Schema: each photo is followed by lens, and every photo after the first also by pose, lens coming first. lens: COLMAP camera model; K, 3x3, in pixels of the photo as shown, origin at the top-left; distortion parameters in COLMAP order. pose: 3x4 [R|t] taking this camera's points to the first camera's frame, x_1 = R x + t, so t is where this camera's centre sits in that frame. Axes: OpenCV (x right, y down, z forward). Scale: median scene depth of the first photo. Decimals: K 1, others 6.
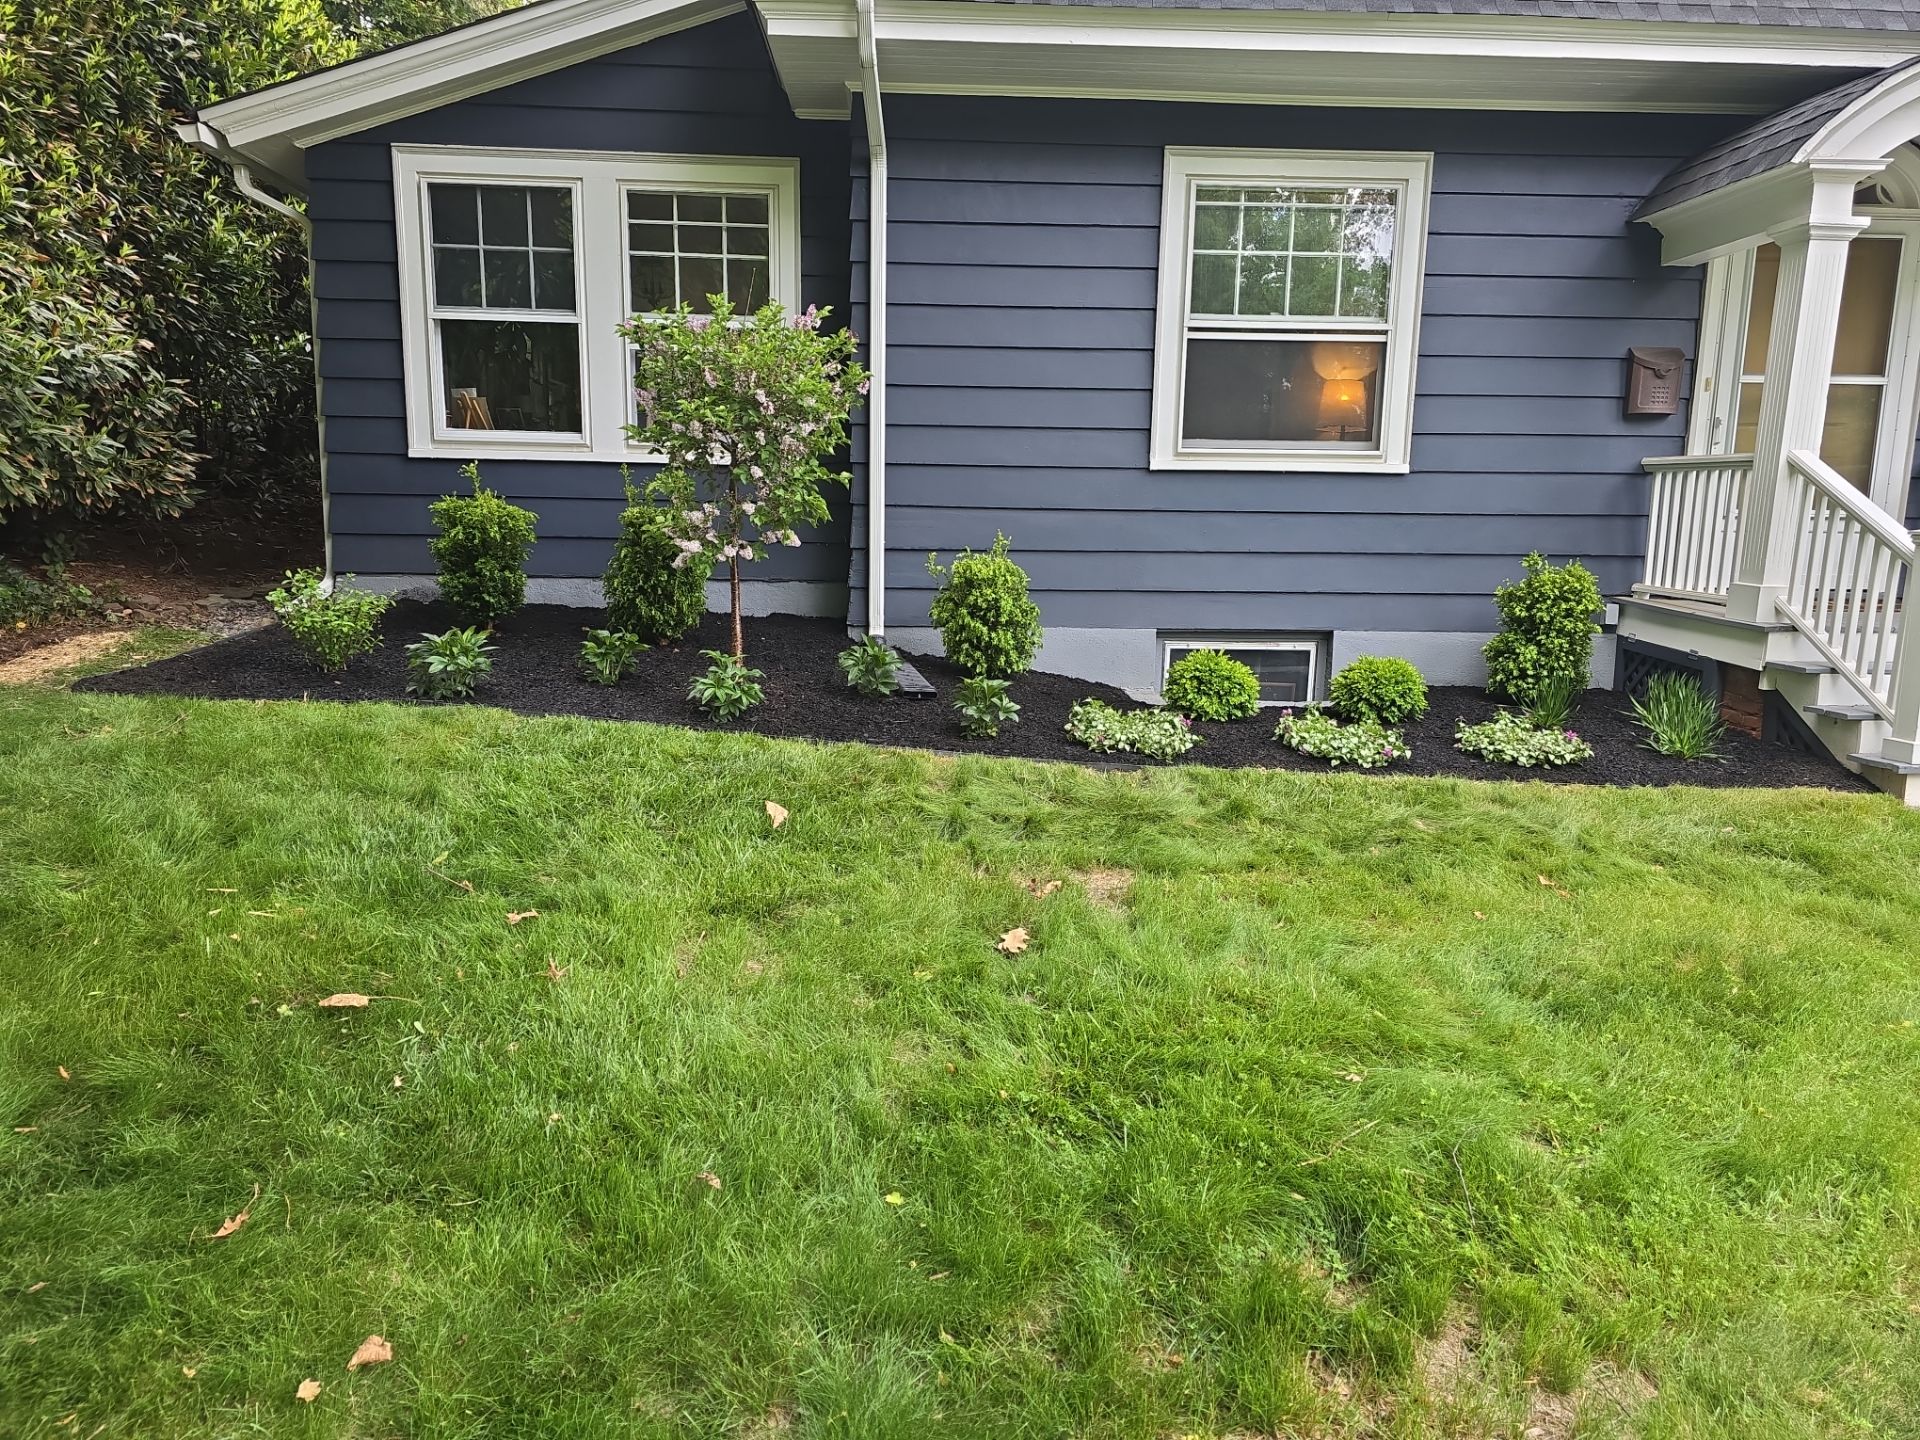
lens RADIAL K [[1229.9, 0, 960.0], [0, 1229.9, 720.0], [0, 0, 1]] dist [0.029830, -0.000002]
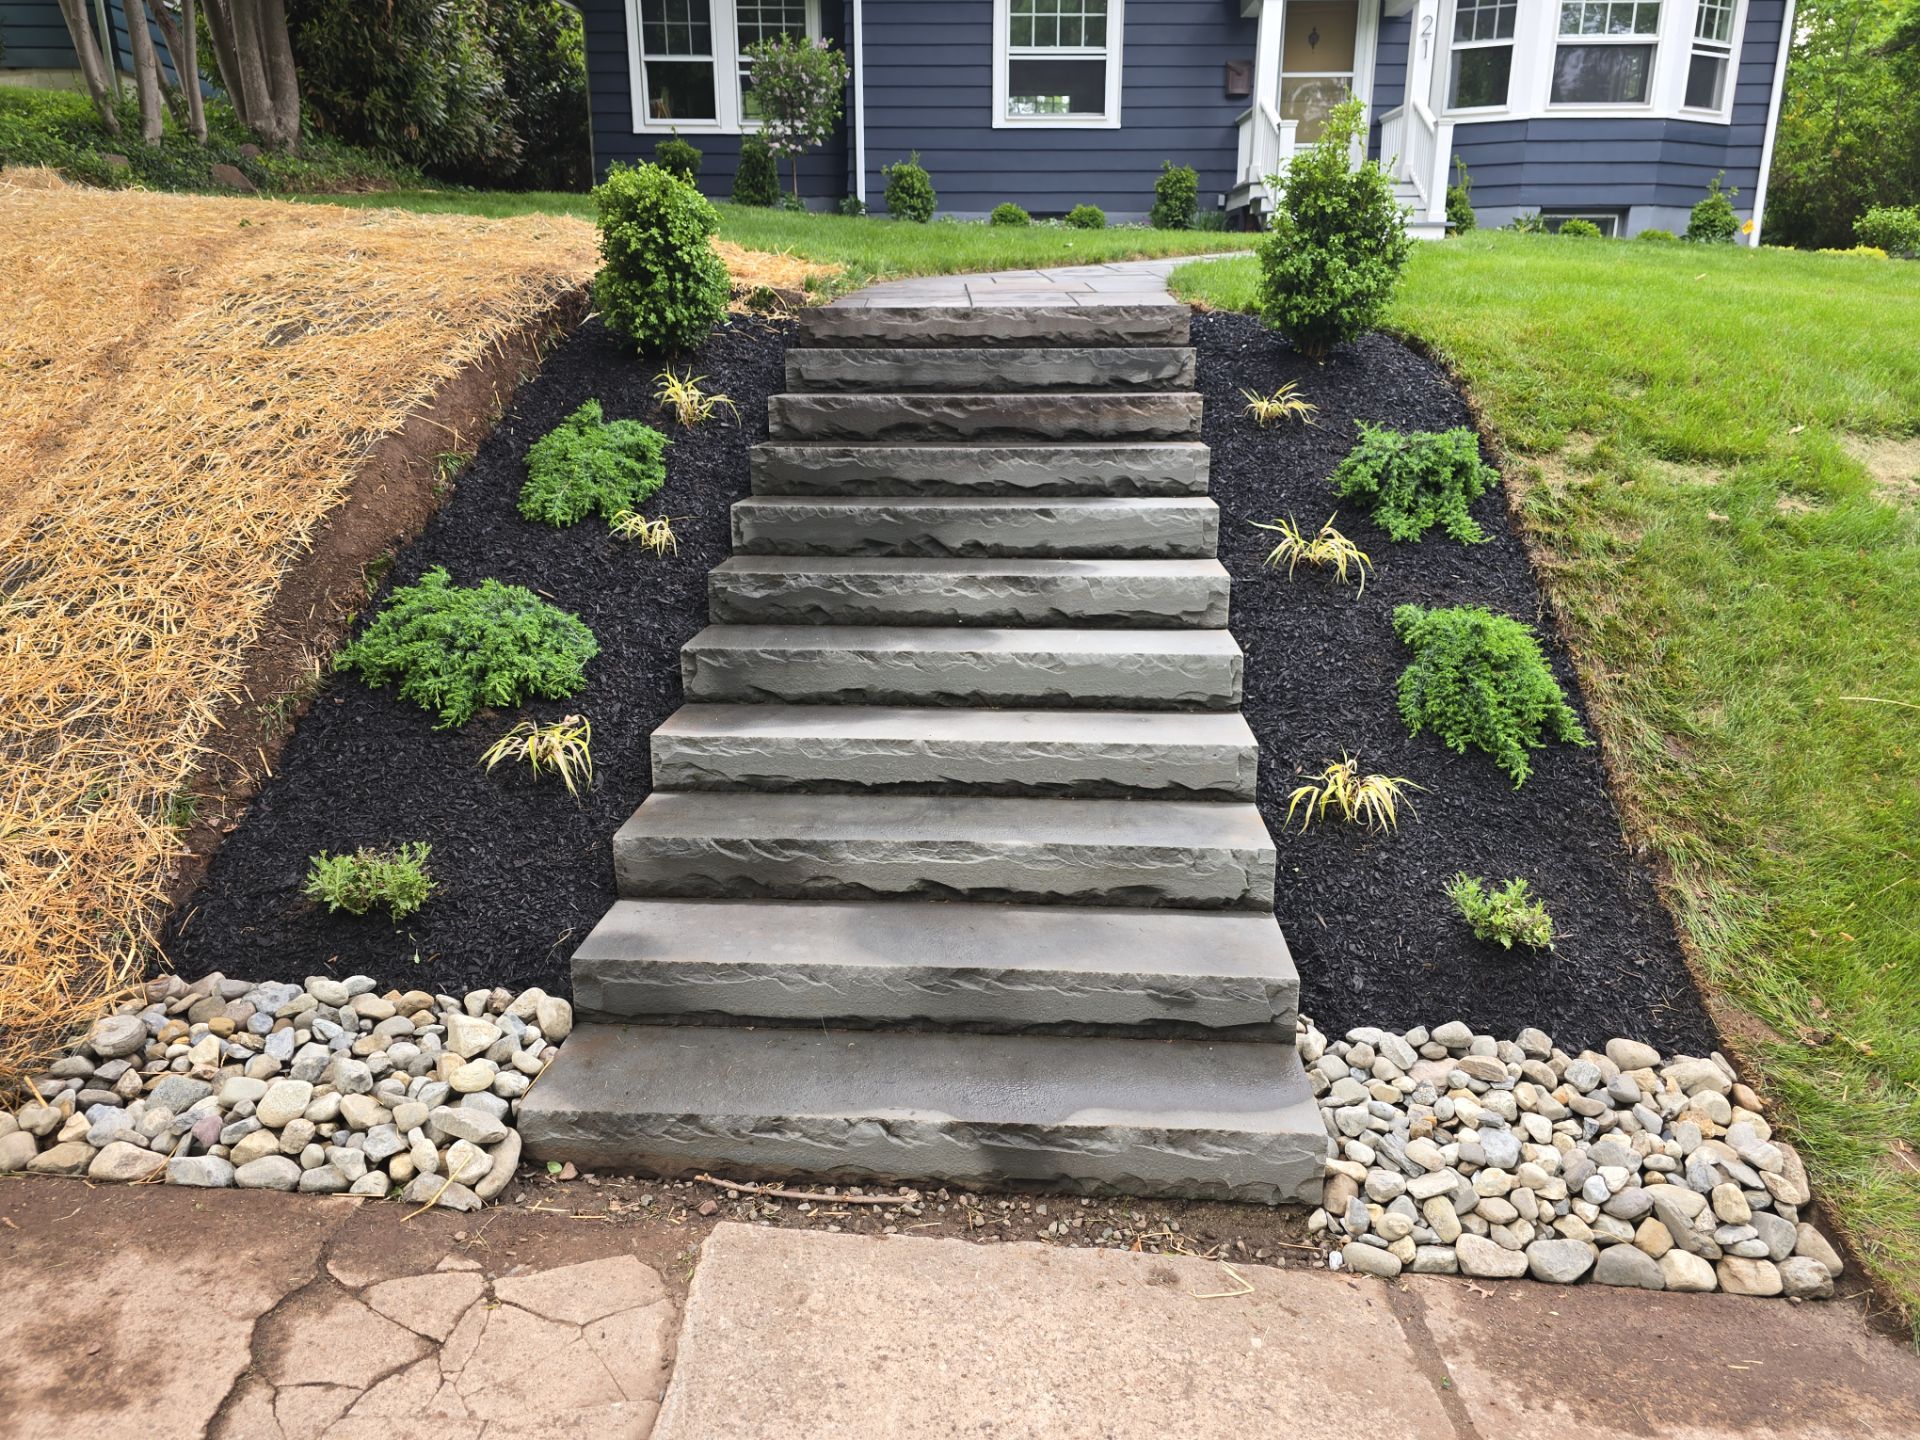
lens RADIAL K [[1243.6, 0, 960.0], [0, 1243.6, 720.0], [0, 0, 1]] dist [0.001520, -0.001297]
pose [[0.999161, -0.003889, -0.040778, 0.180373], [0.008754, 0.992756, 0.119831, 0.527390], [0.040016, -0.120087, 0.991957, -1.173086]]
